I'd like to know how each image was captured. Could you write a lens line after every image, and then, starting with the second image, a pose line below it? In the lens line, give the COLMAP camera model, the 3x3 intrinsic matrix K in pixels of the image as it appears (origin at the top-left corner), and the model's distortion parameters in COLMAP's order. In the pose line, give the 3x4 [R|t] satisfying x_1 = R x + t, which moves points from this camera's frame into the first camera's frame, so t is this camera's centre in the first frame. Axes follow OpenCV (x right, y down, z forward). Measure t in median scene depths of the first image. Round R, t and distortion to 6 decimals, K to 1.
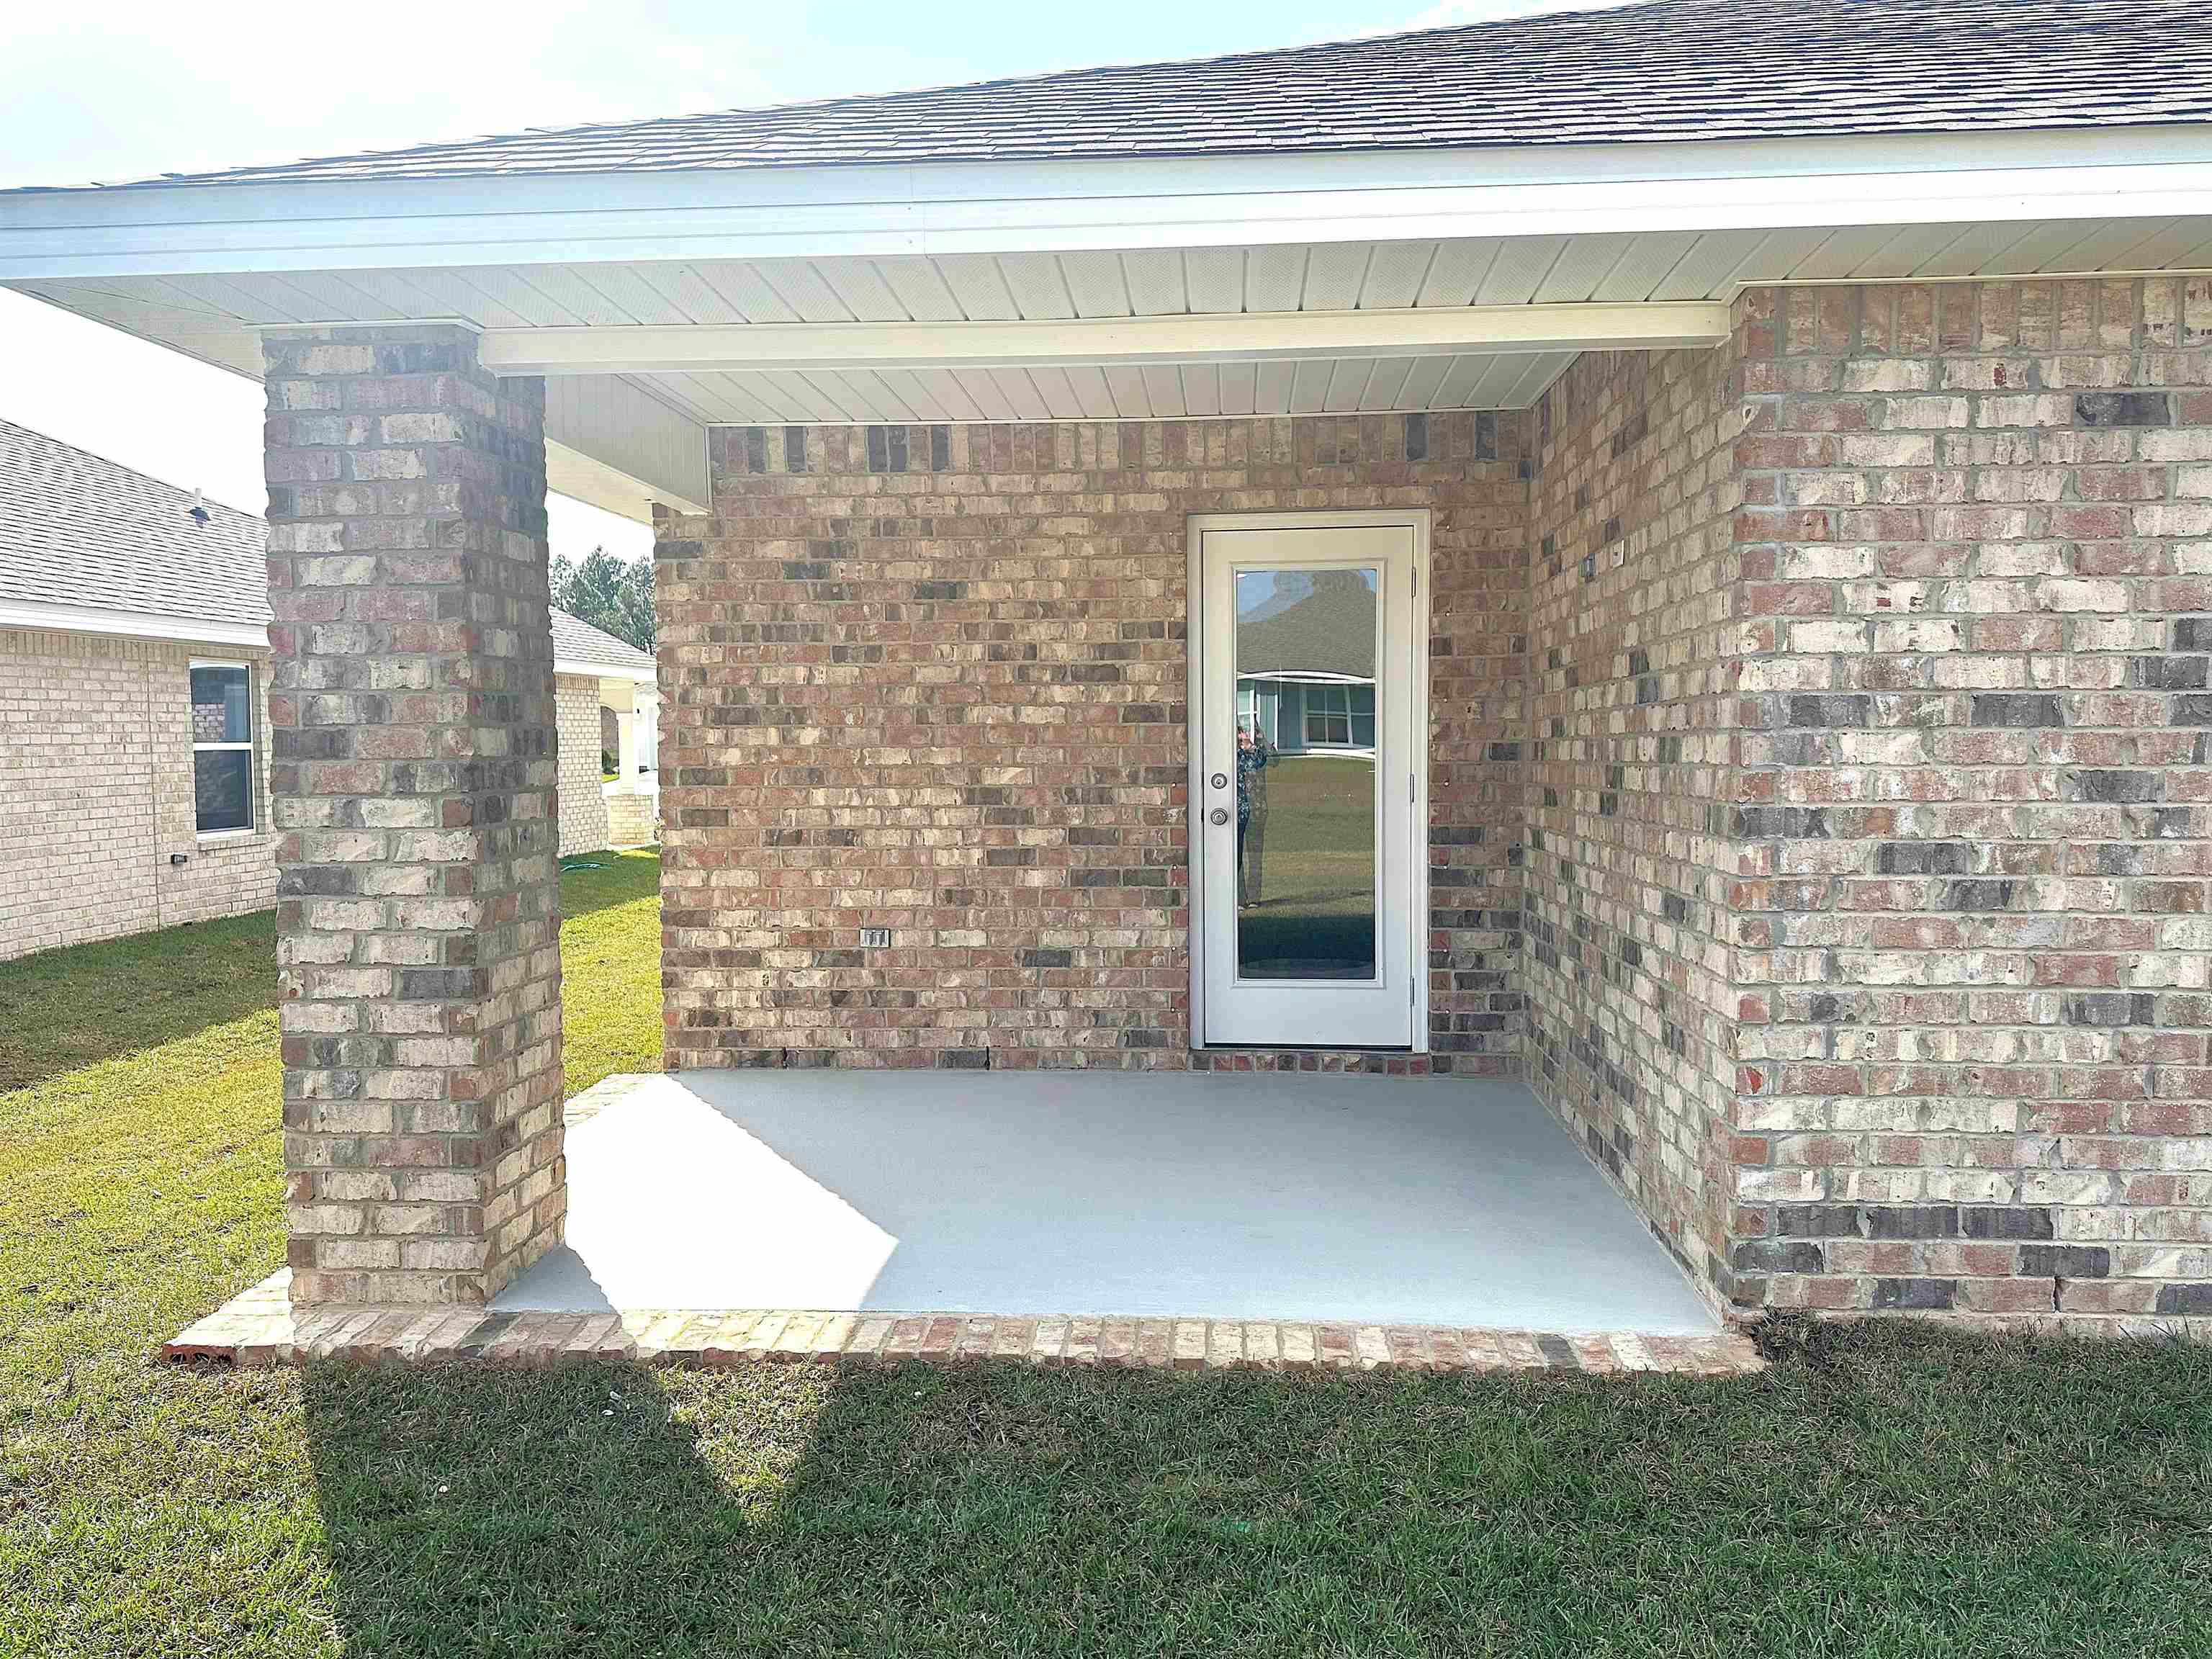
lens RADIAL K [[1541.2, 0, 1090.0], [0, 1541.2, 826.2], [0, 0, 1]] dist [0.031472, -0.033700]
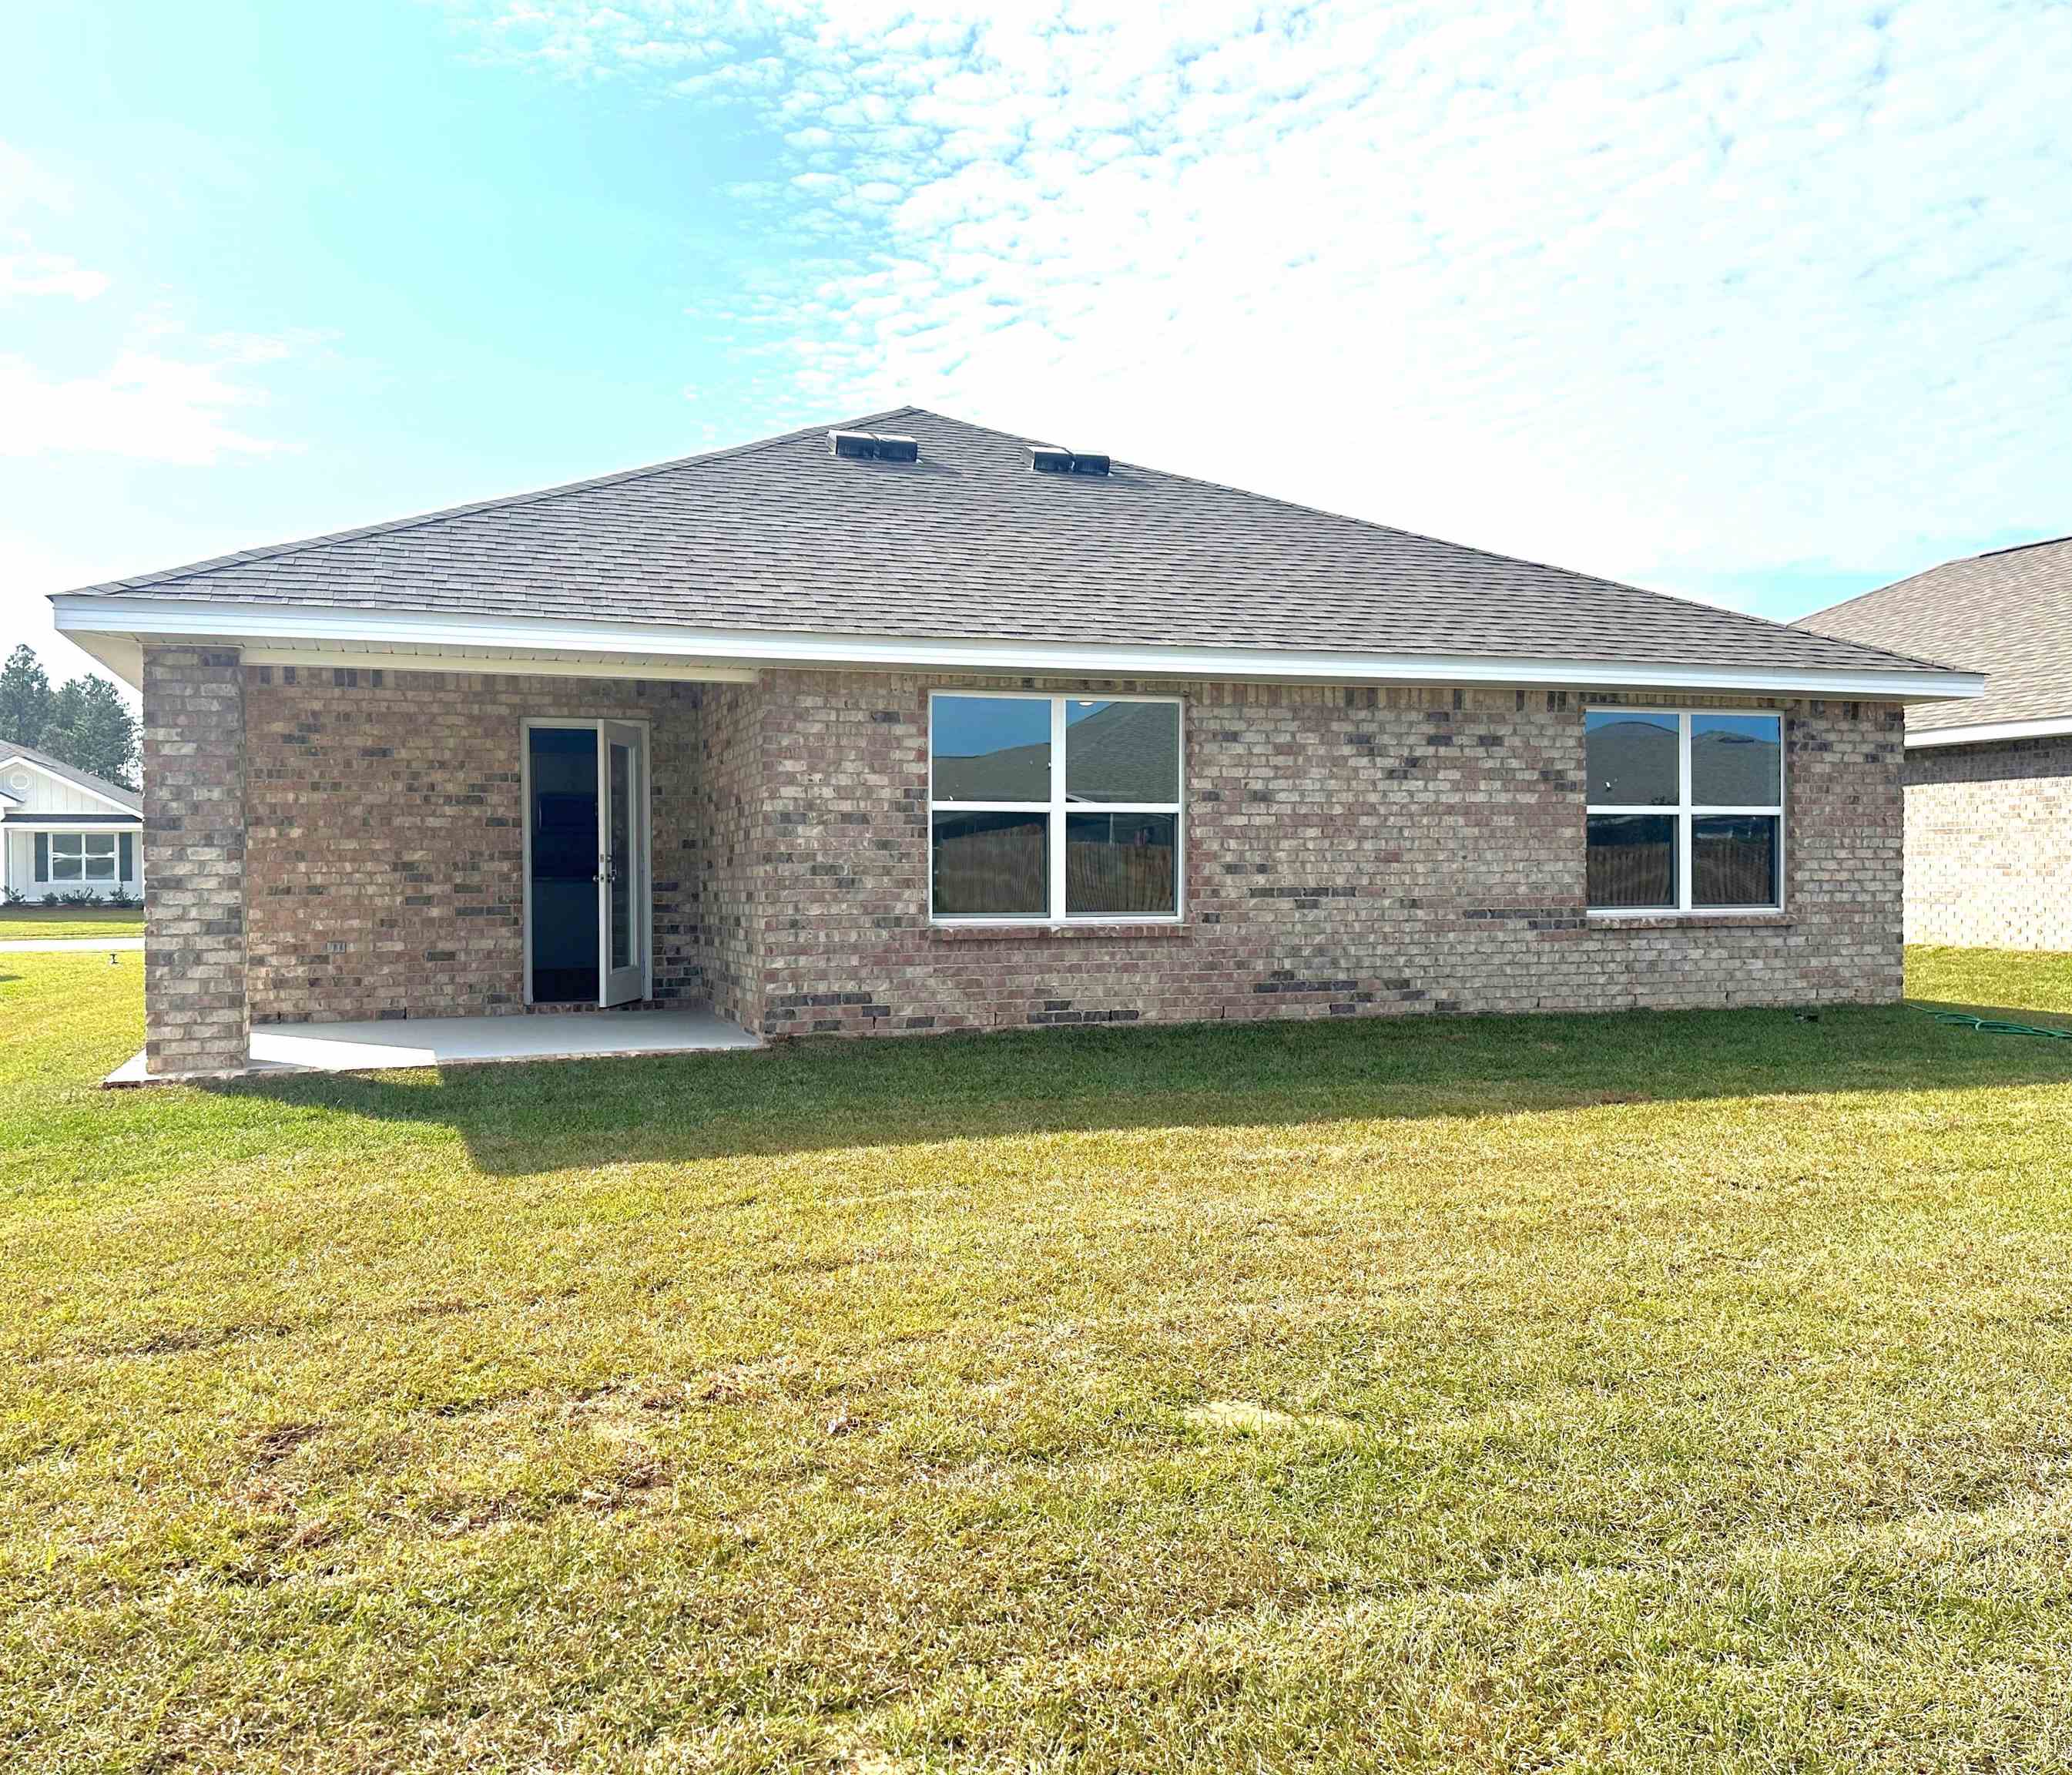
lens RADIAL K [[1786.3, 0, 1024.6], [0, 1786.3, 892.3], [0, 0, 1]] dist [0.050342, -0.000394]
pose [[0.910905, -0.002646, 0.412608, -0.440327], [0.024682, 0.998538, -0.048085, 0.207489], [-0.411878, 0.053985, 0.909639, -1.939691]]
